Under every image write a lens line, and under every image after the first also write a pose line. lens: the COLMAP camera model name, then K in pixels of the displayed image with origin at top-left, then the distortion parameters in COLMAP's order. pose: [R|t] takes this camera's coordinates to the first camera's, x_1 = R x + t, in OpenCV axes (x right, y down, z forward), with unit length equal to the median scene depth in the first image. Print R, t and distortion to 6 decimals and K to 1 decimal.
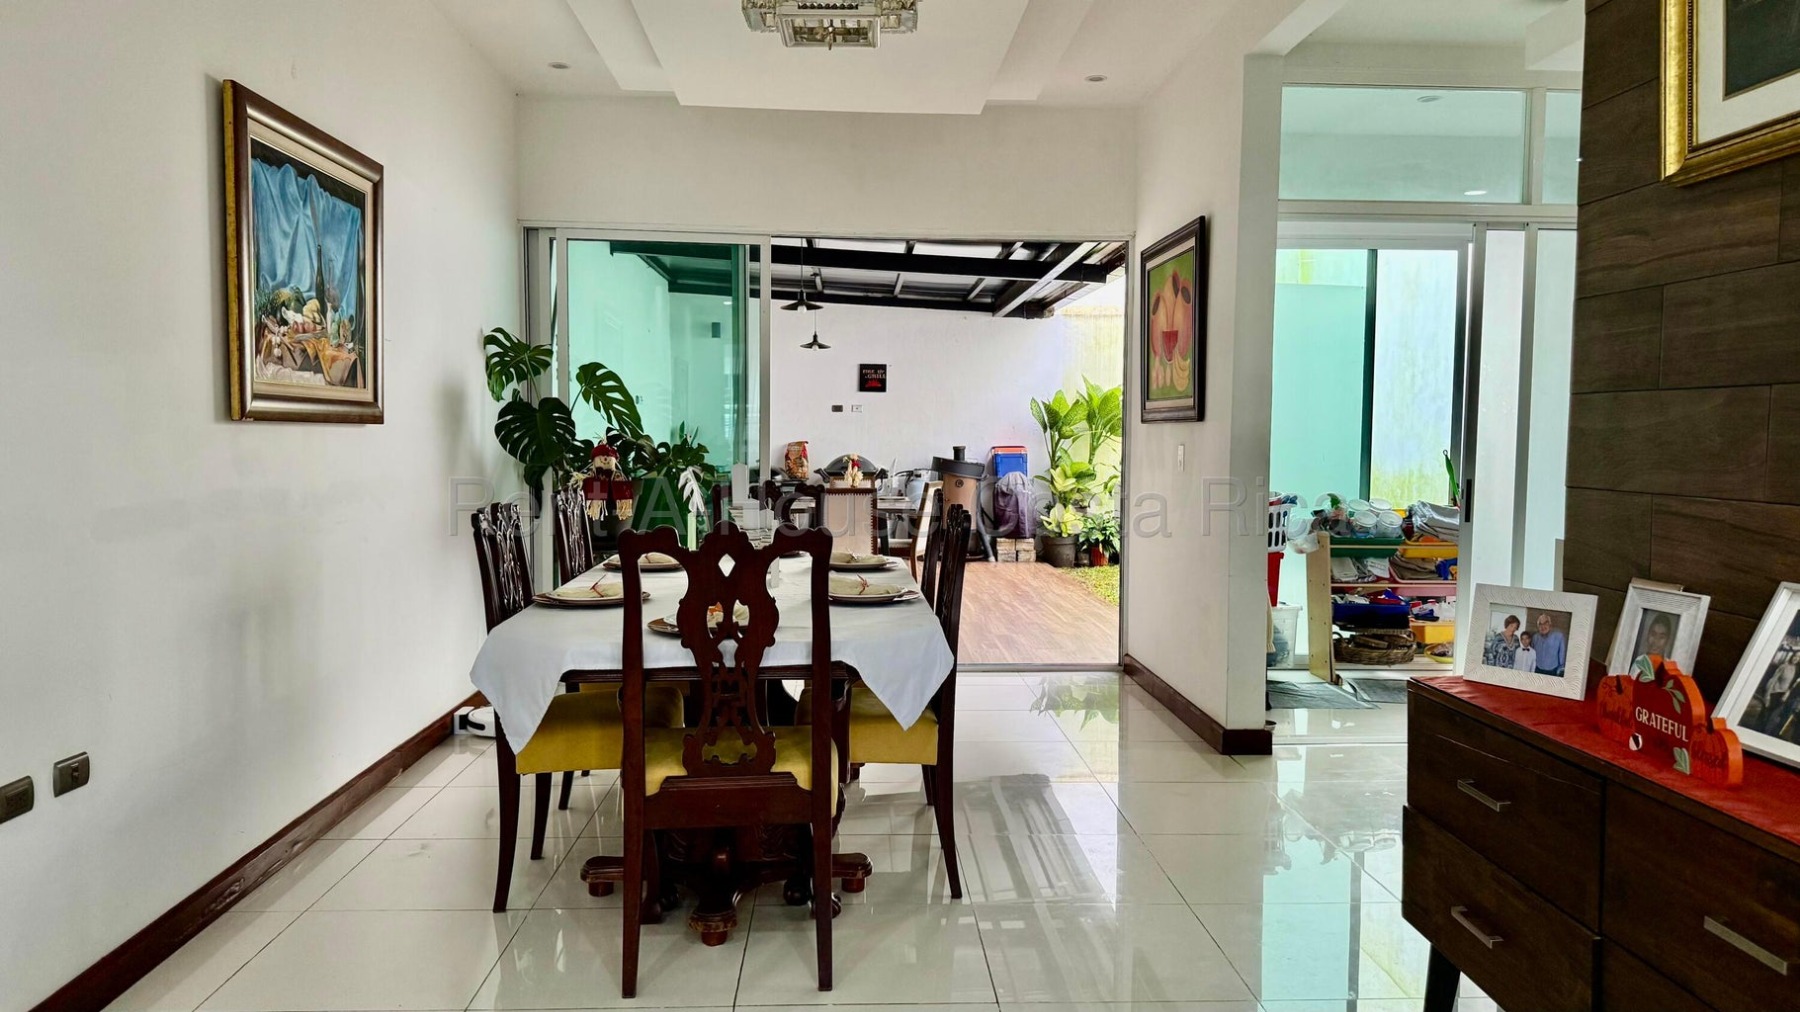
lens RADIAL K [[1257.4, 0, 889.6], [0, 1257.4, 508.1], [0, 0, 1]] dist [0.090427, -0.020115]
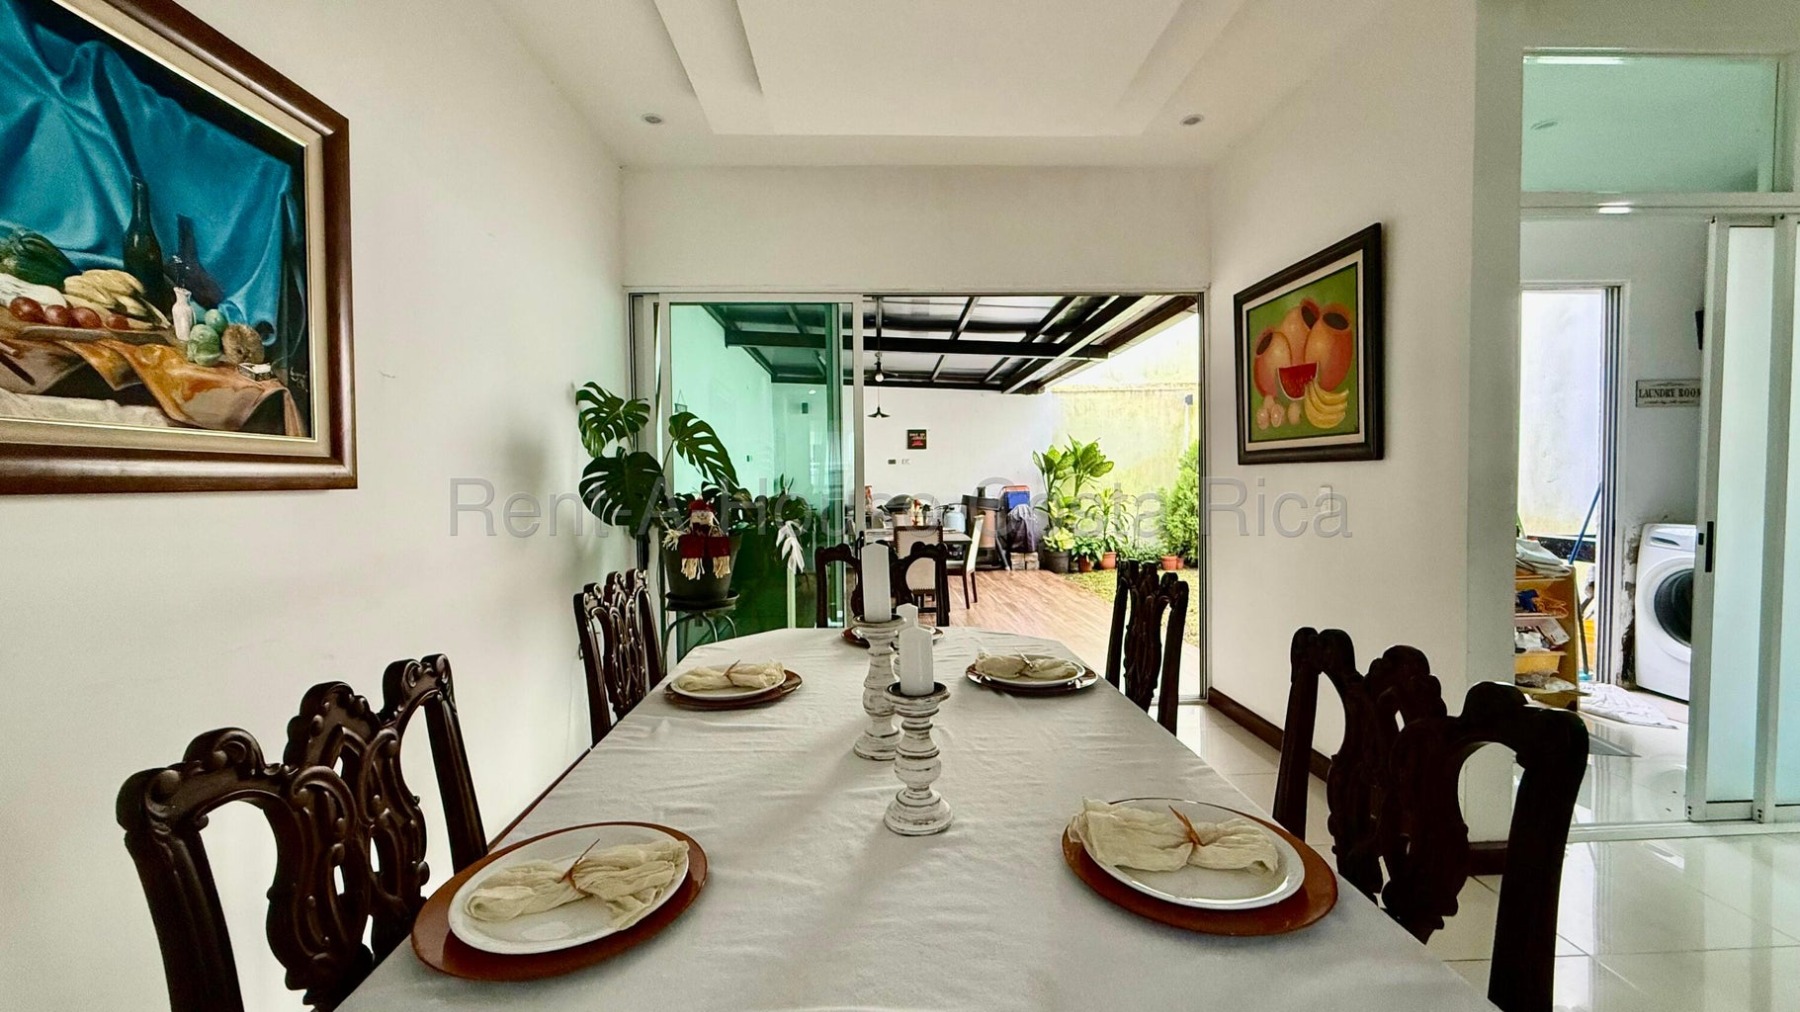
lens RADIAL K [[715.7, 0, 888.8], [0, 715.7, 502.6], [0, 0, 1]] dist [-0.001130, 0.000023]
pose [[0.999608, -0.022203, -0.017027, -0.069886], [0.021775, 0.999452, -0.024918, -0.029941], [0.017571, 0.024537, 0.999544, 0.437388]]
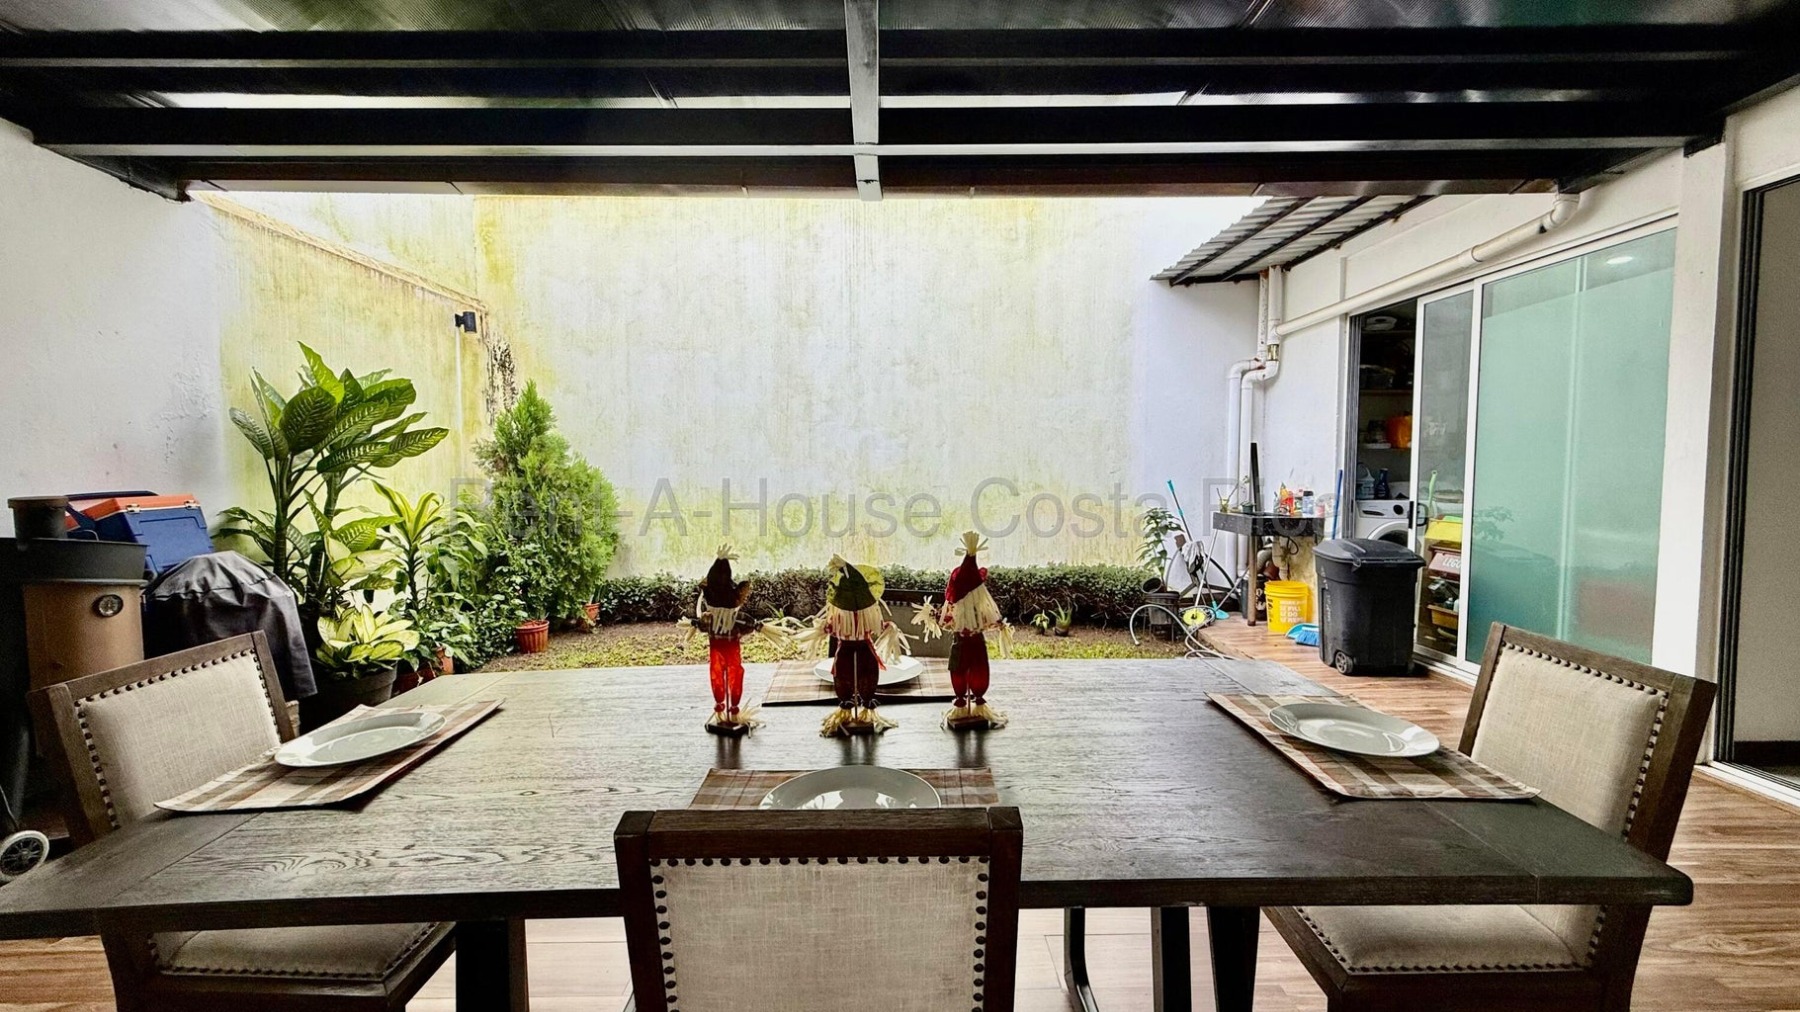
lens RADIAL K [[715.7, 0, 893.9], [0, 715.7, 504.0], [0, 0, 1]] dist [-0.001130, 0.000023]
pose [[0.021135, -0.059412, 0.998010, -0.267461], [0.064147, 0.996257, 0.057949, -0.093026], [-0.997717, 0.062794, 0.024866, 1.606854]]
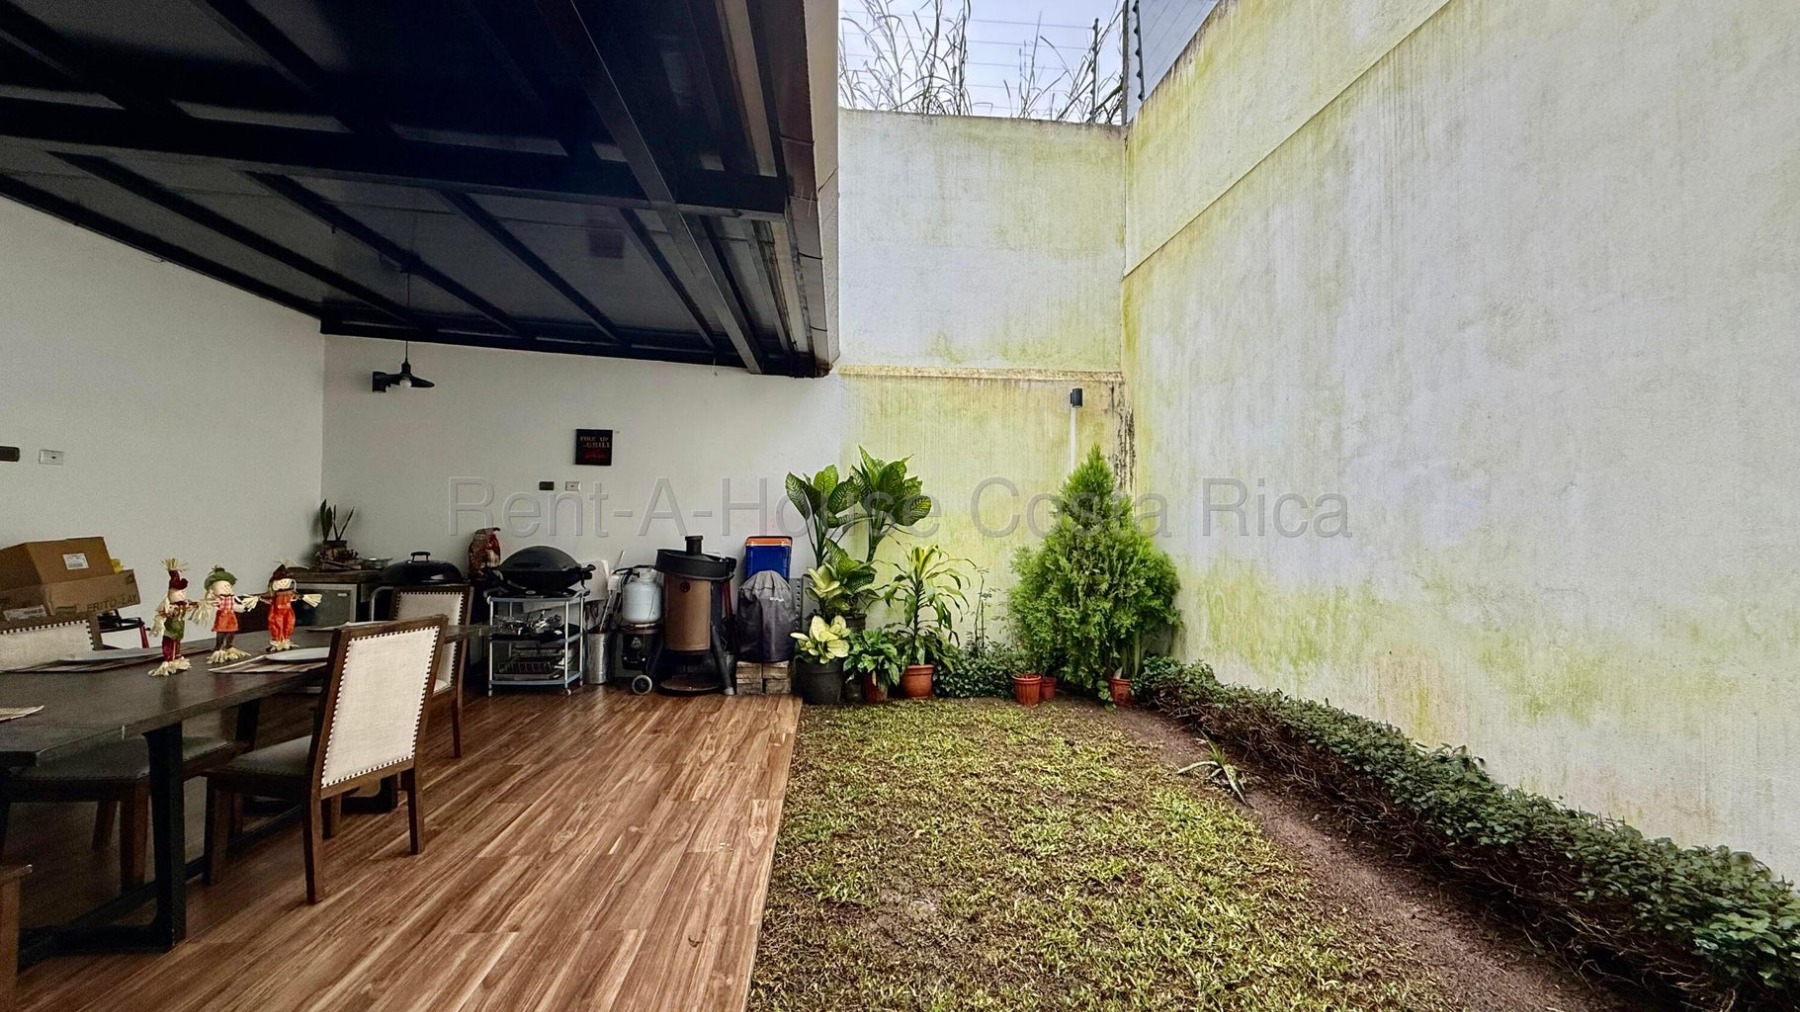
lens RADIAL K [[715.7, 0, 895.6], [0, 715.7, 504.3], [0, 0, 1]] dist [-0.001130, 0.000023]
pose [[0.998938, 0.009704, 0.045052, 0.326781], [-0.005852, 0.996376, -0.084862, -0.067994], [-0.045712, 0.084509, 0.995374, 1.179746]]
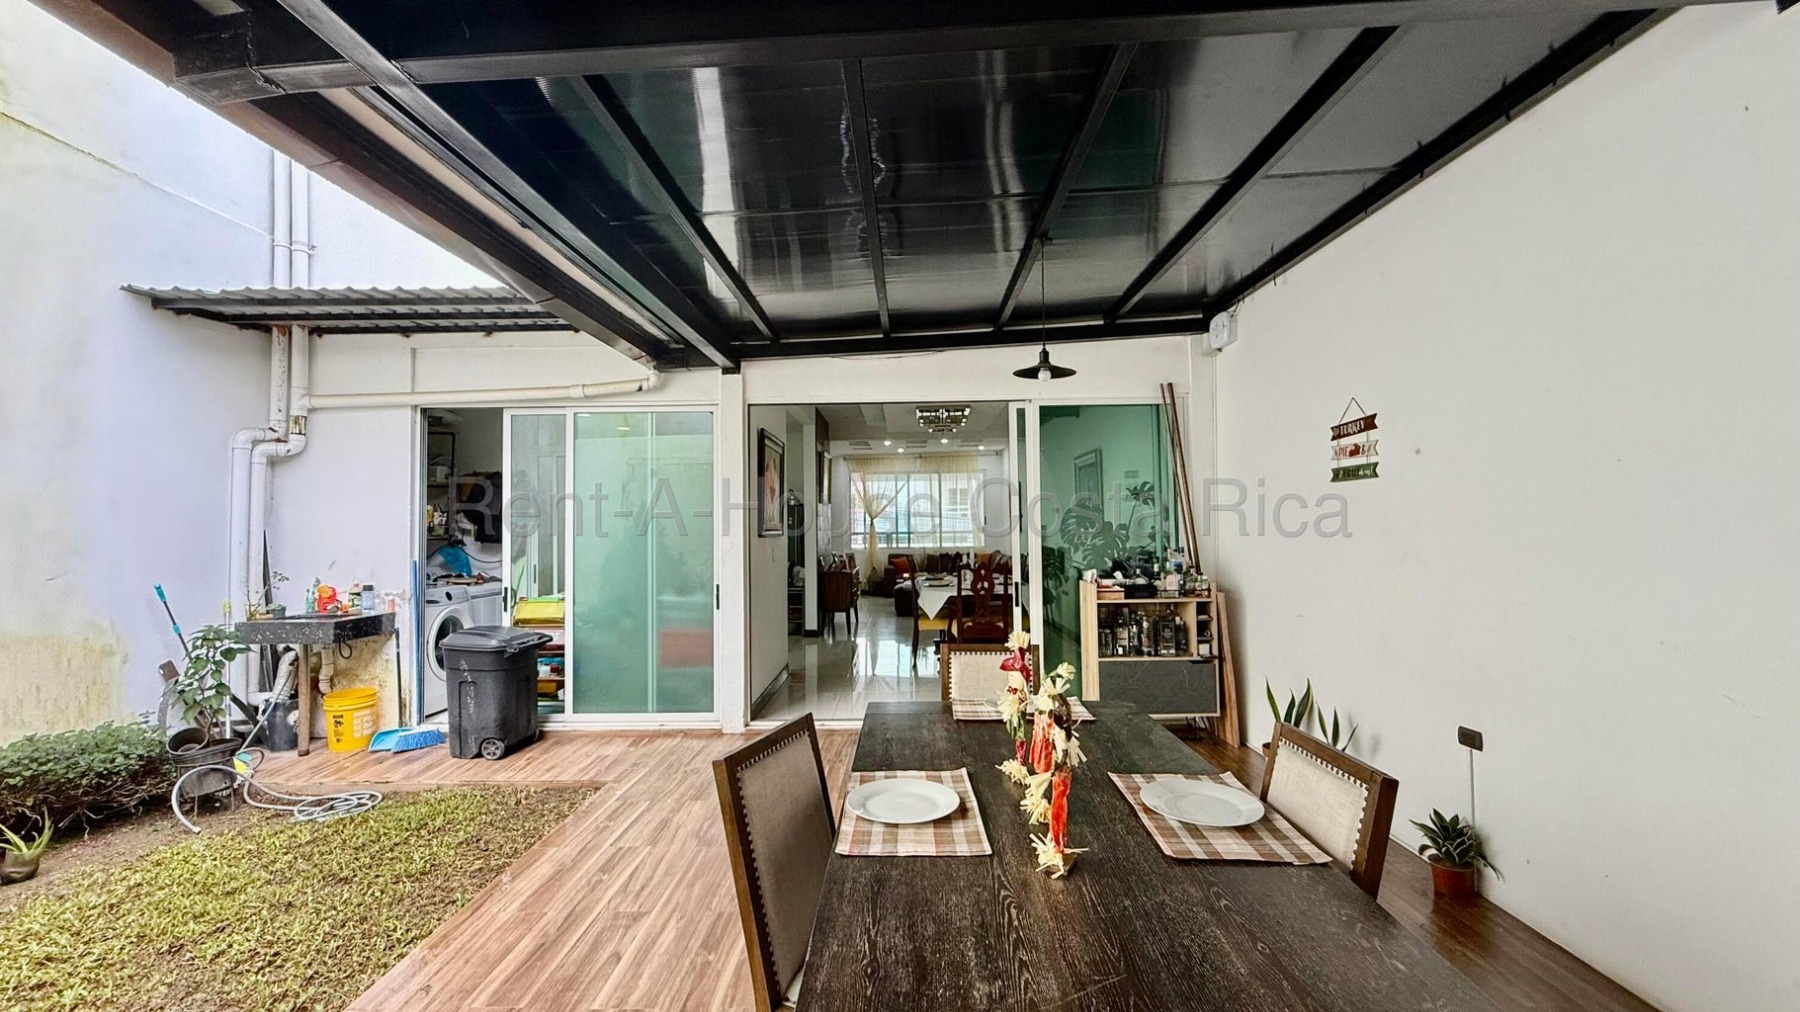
lens RADIAL K [[715.7, 0, 892.3], [0, 715.7, 508.0], [0, 0, 1]] dist [-0.001130, 0.000023]
pose [[-0.998401, 0.008449, 0.055900, -0.008955], [0.010301, 0.999405, 0.032927, -0.132596], [-0.055589, 0.033450, -0.997893, 1.889144]]
